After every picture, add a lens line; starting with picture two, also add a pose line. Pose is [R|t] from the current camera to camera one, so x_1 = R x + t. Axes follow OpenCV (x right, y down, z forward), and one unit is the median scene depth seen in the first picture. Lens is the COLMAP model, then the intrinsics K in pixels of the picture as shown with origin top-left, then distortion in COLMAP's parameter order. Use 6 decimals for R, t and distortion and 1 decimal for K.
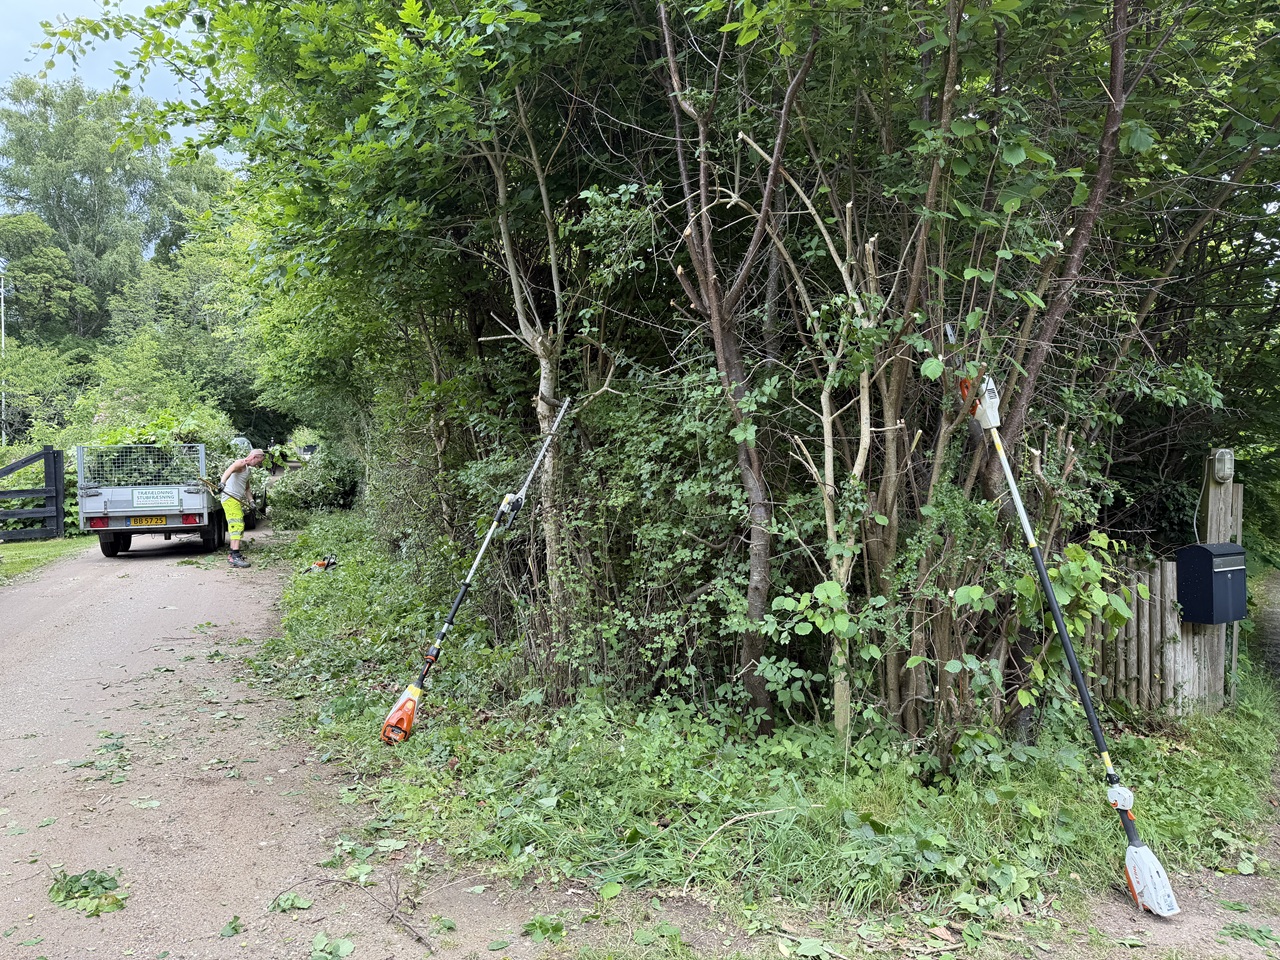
lens RADIAL K [[889.7, 0, 644.8], [0, 889.7, 464.6], [0, 0, 1]] dist [0.068093, -0.107501]
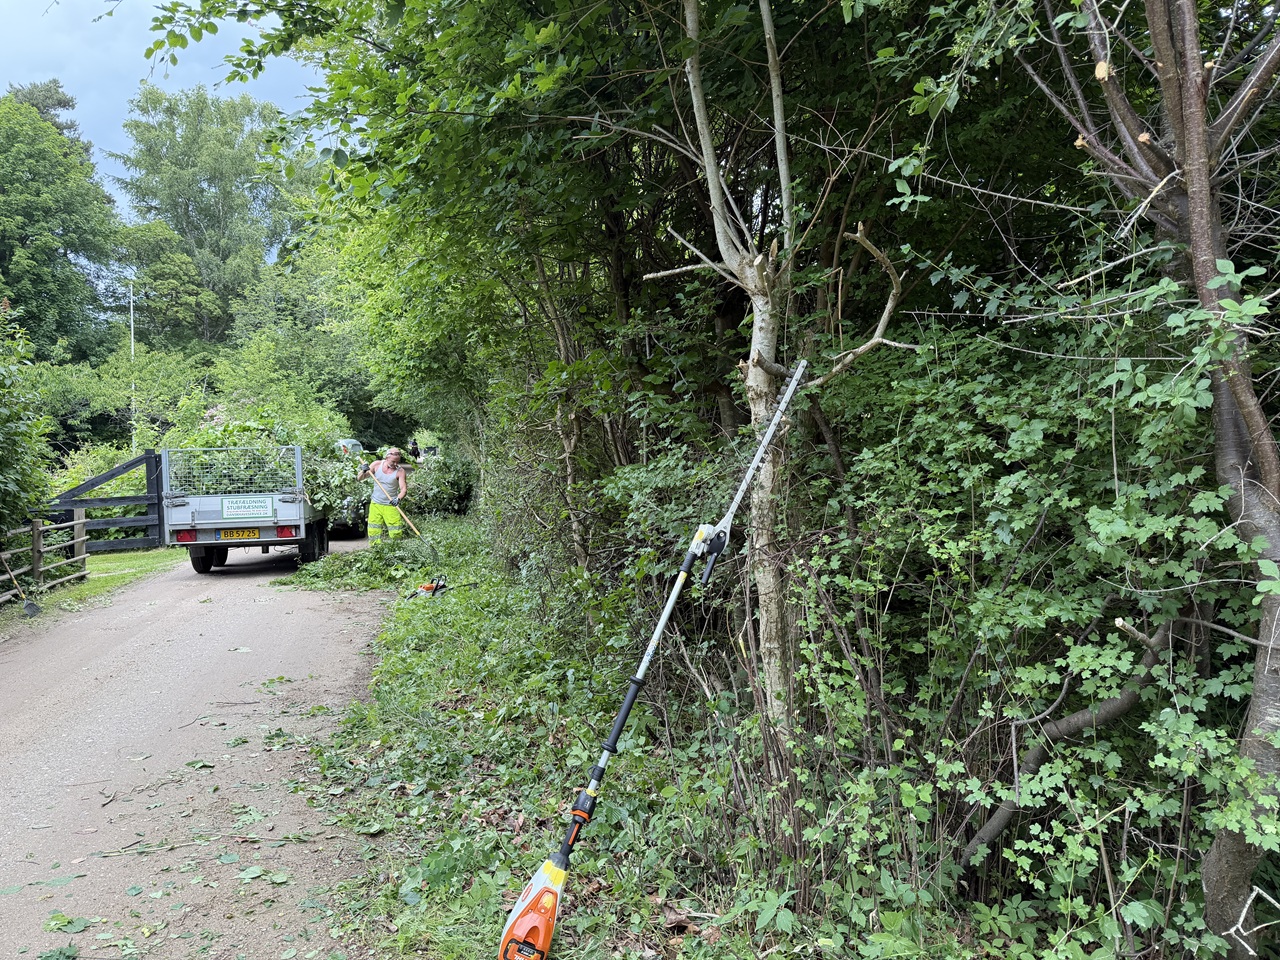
lens RADIAL K [[889.7, 0, 644.8], [0, 889.7, 464.6], [0, 0, 1]] dist [0.068093, -0.107501]
pose [[0.992513, -0.005601, -0.122009, -0.052300], [0.005654, 0.999984, 0.000088, -0.003212], [0.122007, -0.000777, 0.992529, 0.178460]]
